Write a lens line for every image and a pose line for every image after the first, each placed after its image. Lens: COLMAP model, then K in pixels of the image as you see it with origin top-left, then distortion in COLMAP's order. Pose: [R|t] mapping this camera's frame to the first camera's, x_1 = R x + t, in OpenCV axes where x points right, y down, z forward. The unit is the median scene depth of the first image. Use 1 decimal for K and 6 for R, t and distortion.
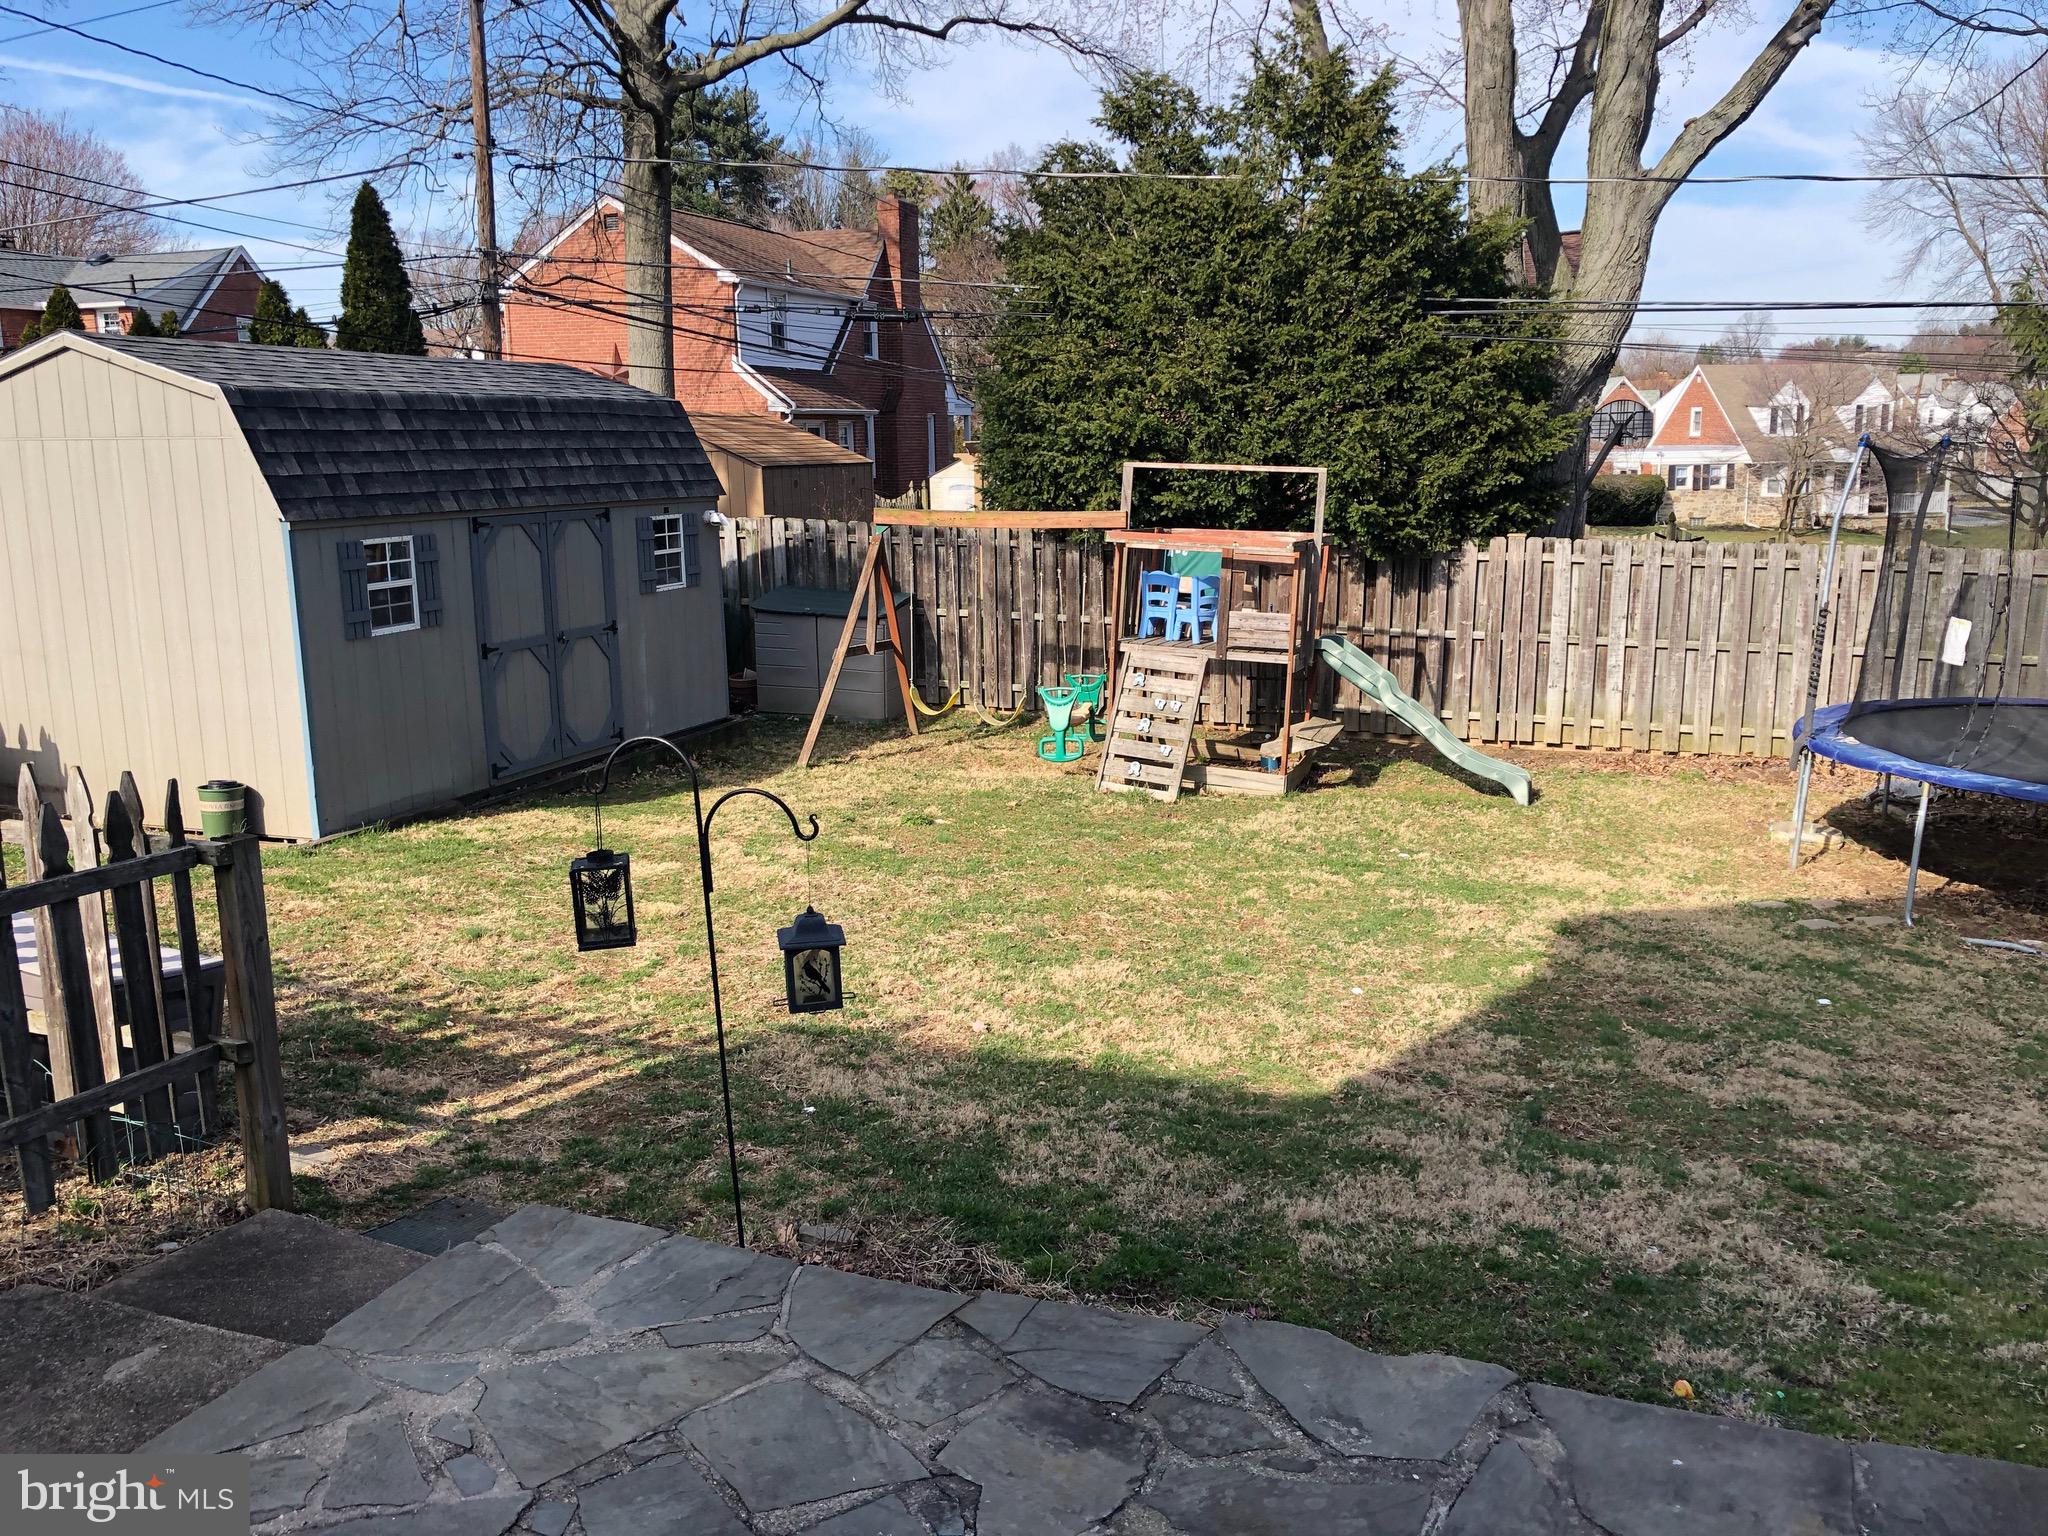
lens RADIAL K [[1678.6, 0, 1031.0], [0, 1678.6, 783.8], [0, 0, 1]] dist [0.058370, -0.053244]
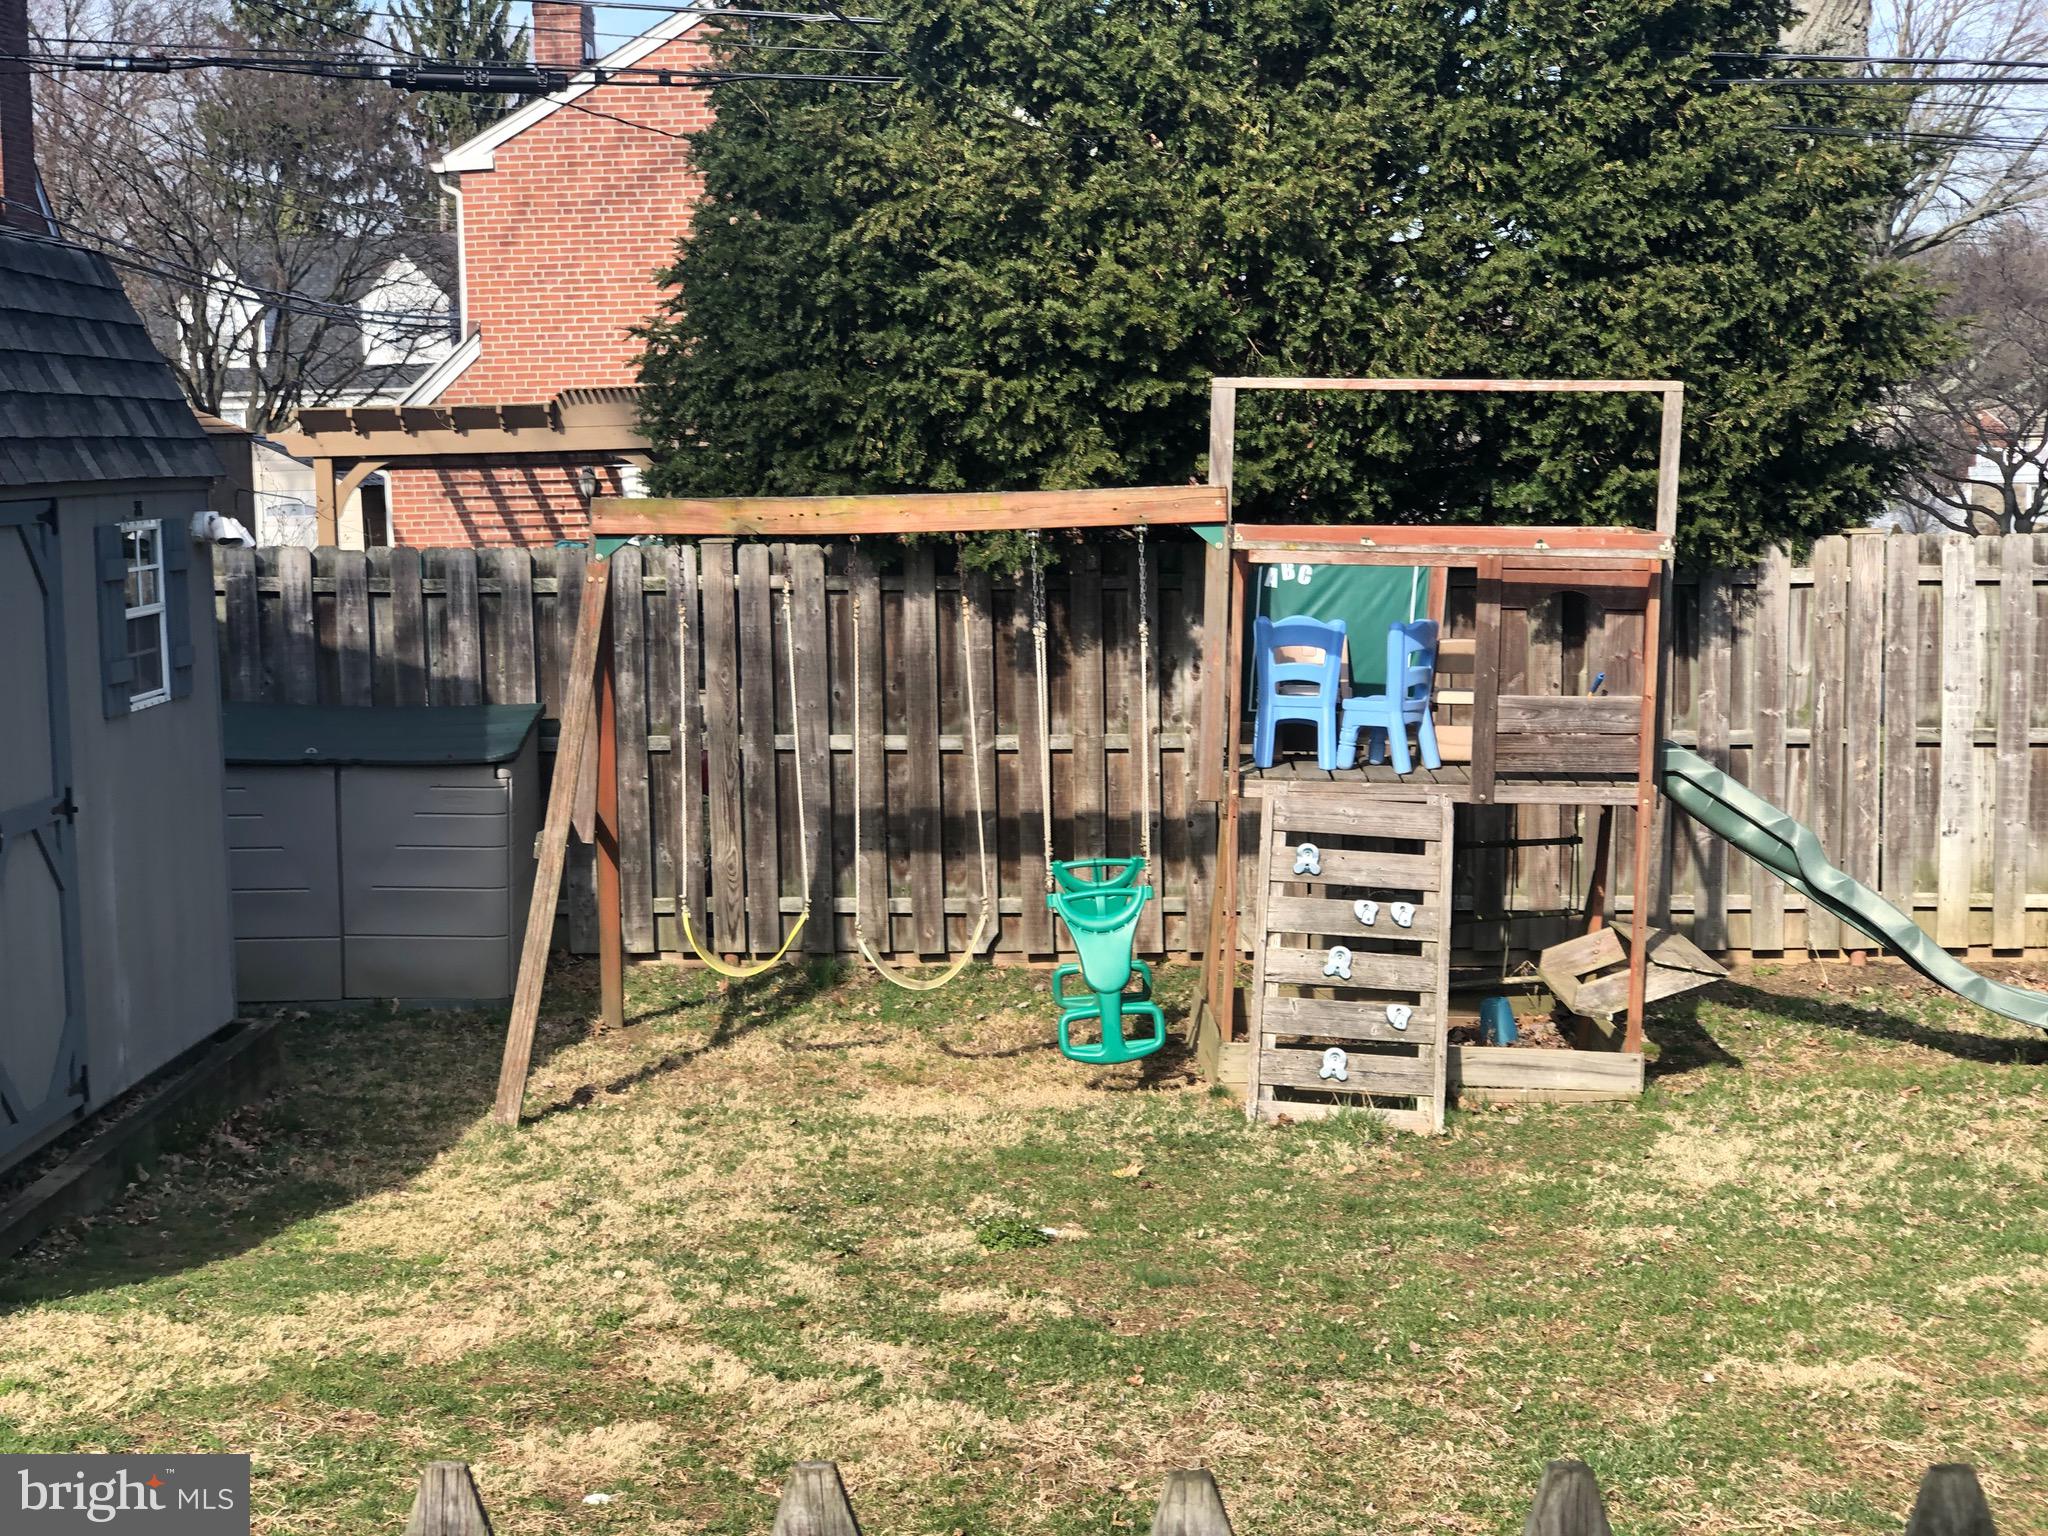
lens RADIAL K [[3061.8, 0, 1023.6], [0, 3061.8, 750.0], [0, 0, 1]] dist [0.049836, 0.000000]
pose [[0.944731, -0.046246, 0.324567, -0.253360], [0.080114, 0.992553, -0.091766, -0.022001], [-0.317906, 0.112697, 0.941401, 0.252754]]
